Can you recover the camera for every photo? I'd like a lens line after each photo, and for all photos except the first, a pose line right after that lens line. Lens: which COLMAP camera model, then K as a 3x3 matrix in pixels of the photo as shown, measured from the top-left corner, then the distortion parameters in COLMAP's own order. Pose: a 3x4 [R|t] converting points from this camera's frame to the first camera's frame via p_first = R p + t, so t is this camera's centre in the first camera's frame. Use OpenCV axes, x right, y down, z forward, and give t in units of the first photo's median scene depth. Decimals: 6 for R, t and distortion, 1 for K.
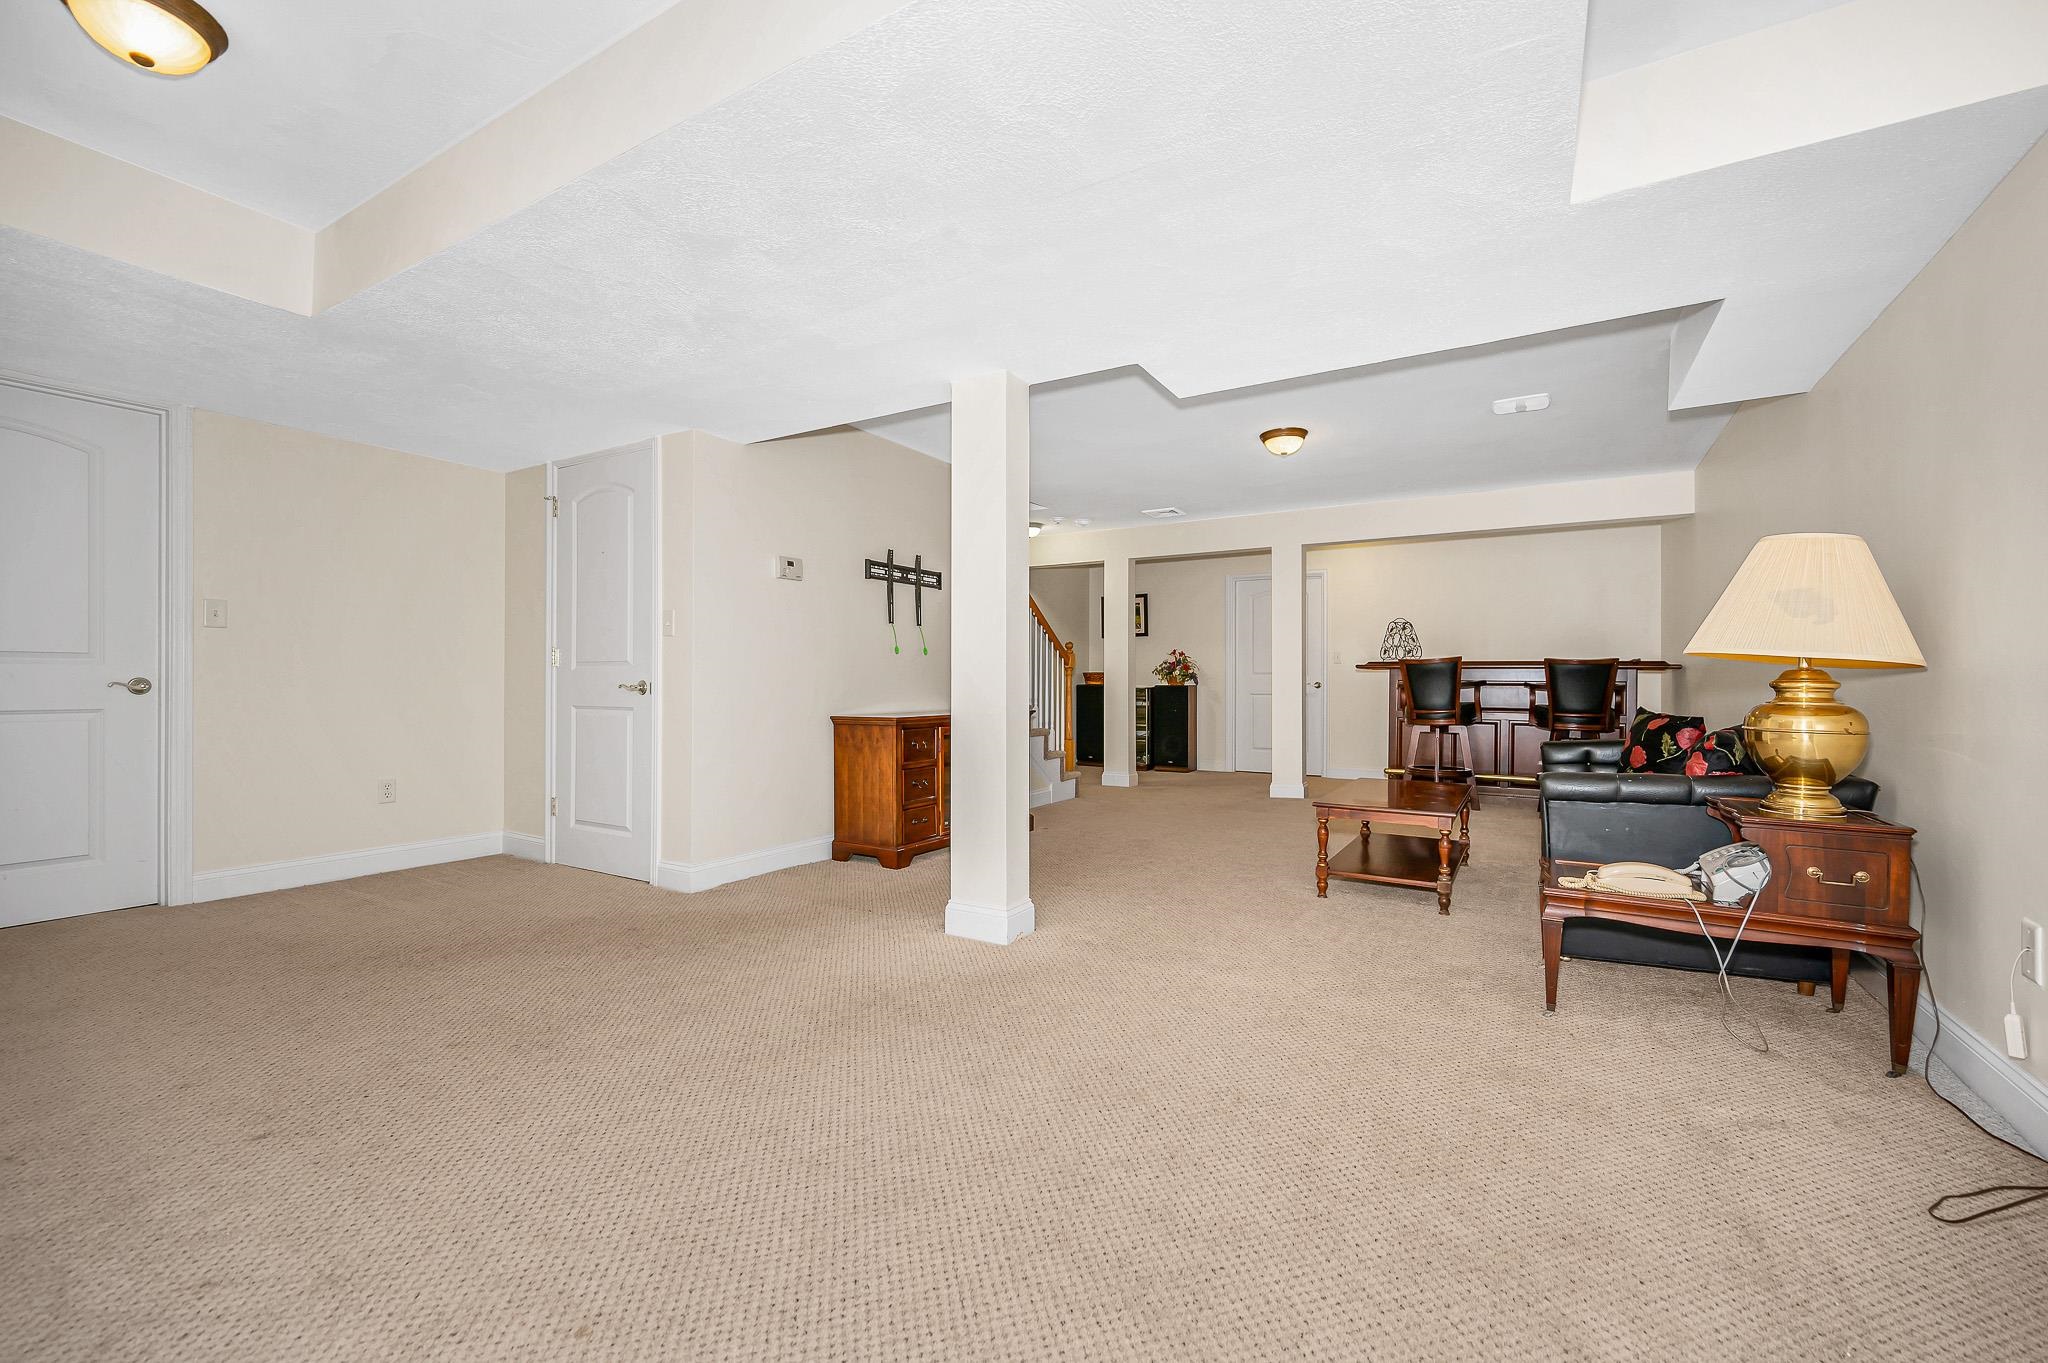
lens RADIAL K [[827.9, 0, 1024.0], [0, 827.9, 681.5], [0, 0, 1]] dist [-0.007124, -0.000153]
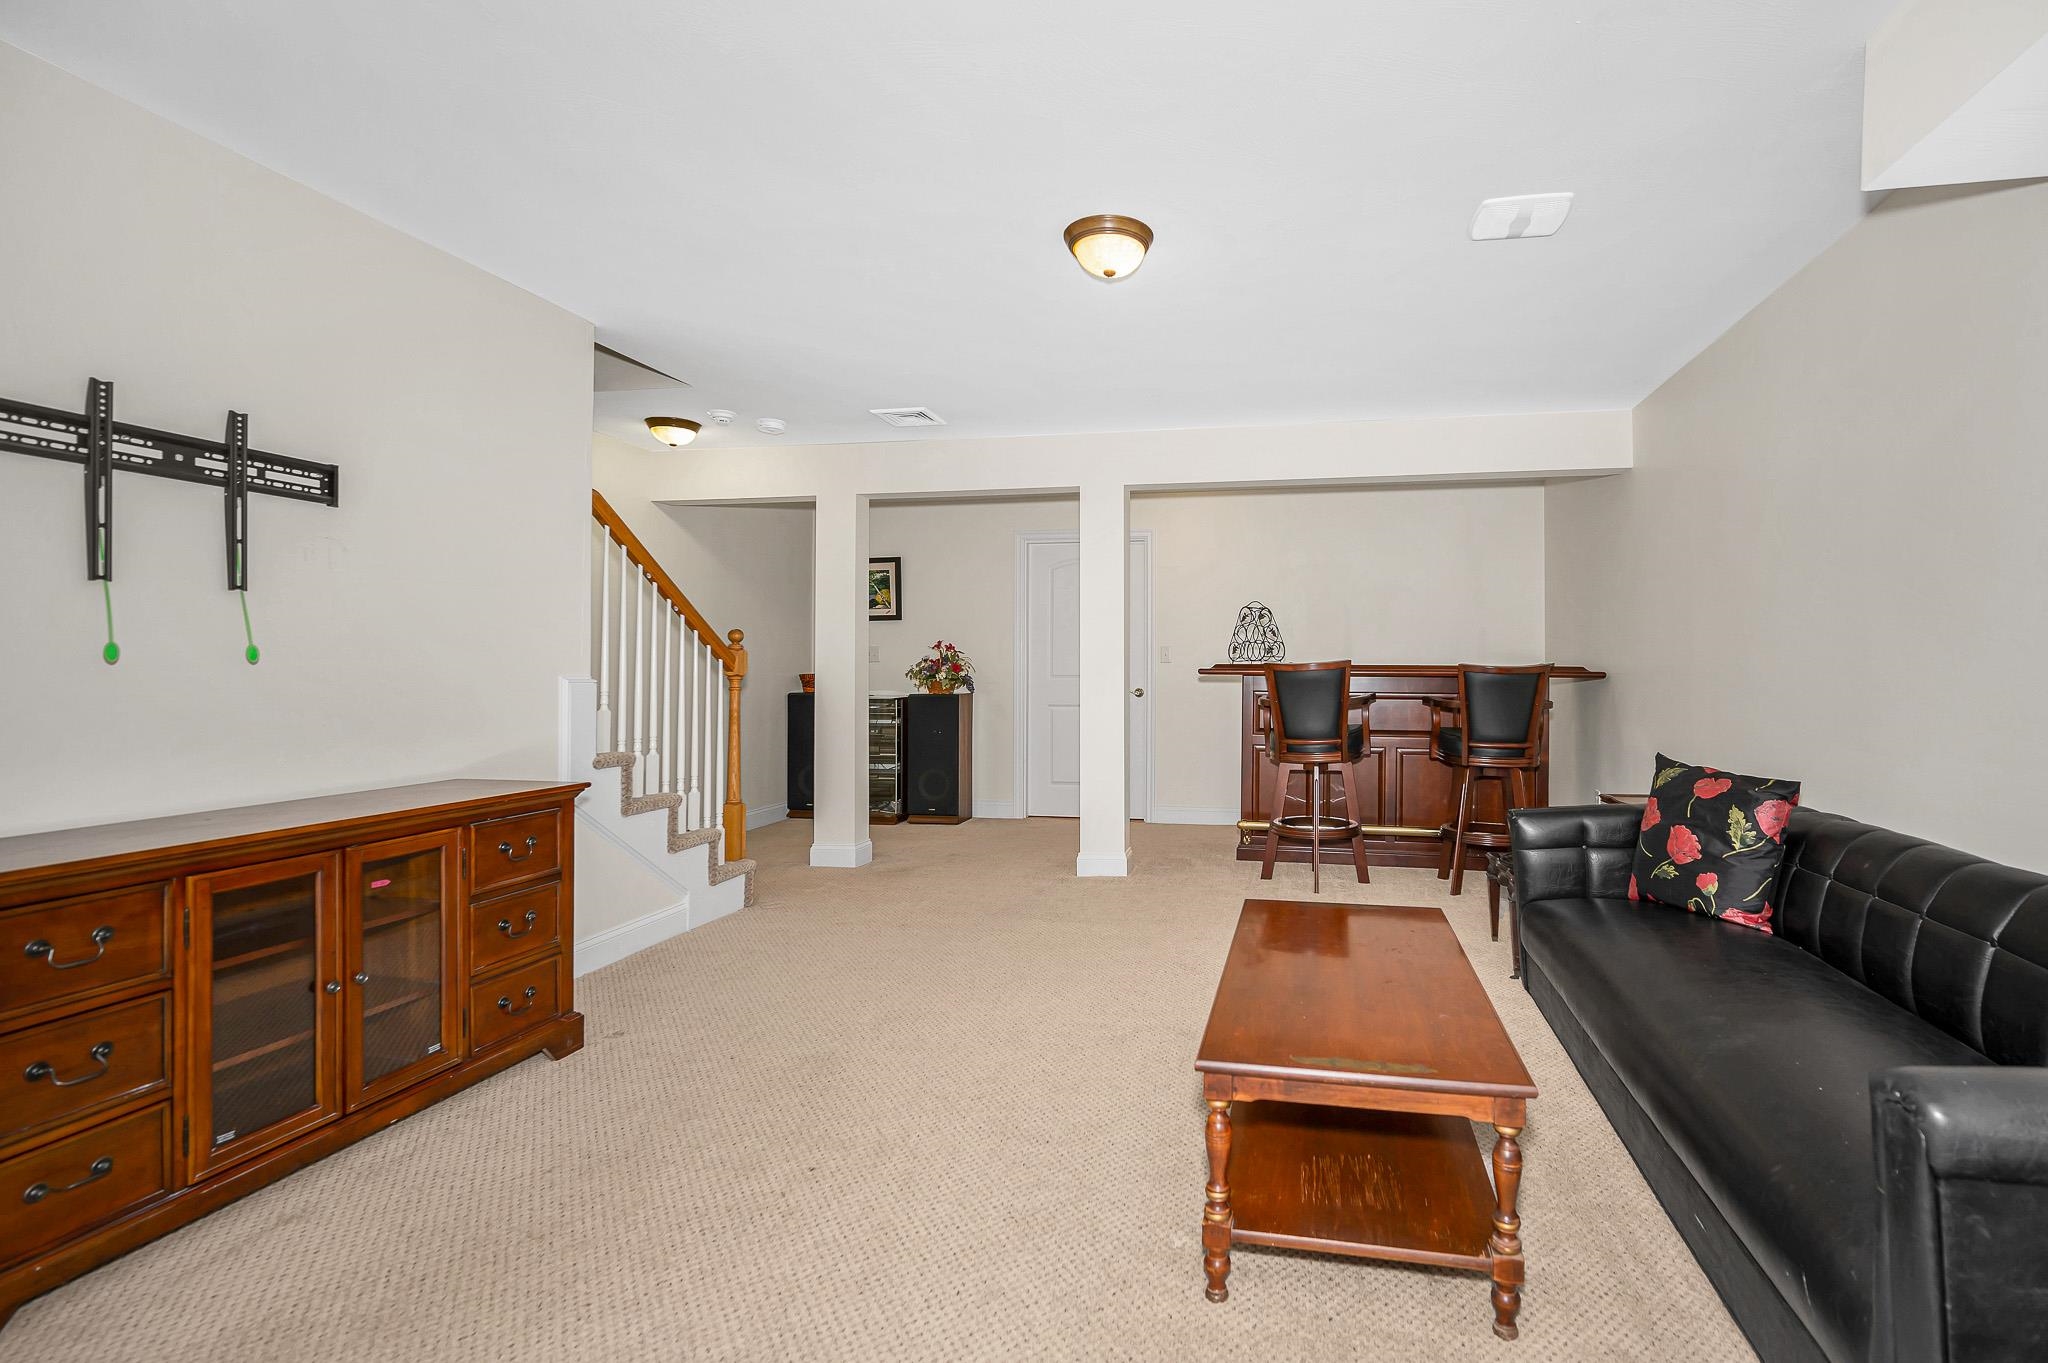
lens RADIAL K [[900.0, 0, 1024.0], [0, 900.0, 681.5], [0, 0, 1]] dist [-0.001590, -0.000171]
pose [[0.971375, 0.001722, 0.237544, 0.094061], [-0.005815, 0.999846, 0.016529, -0.022757], [-0.237479, -0.017437, 0.971236, 0.339687]]
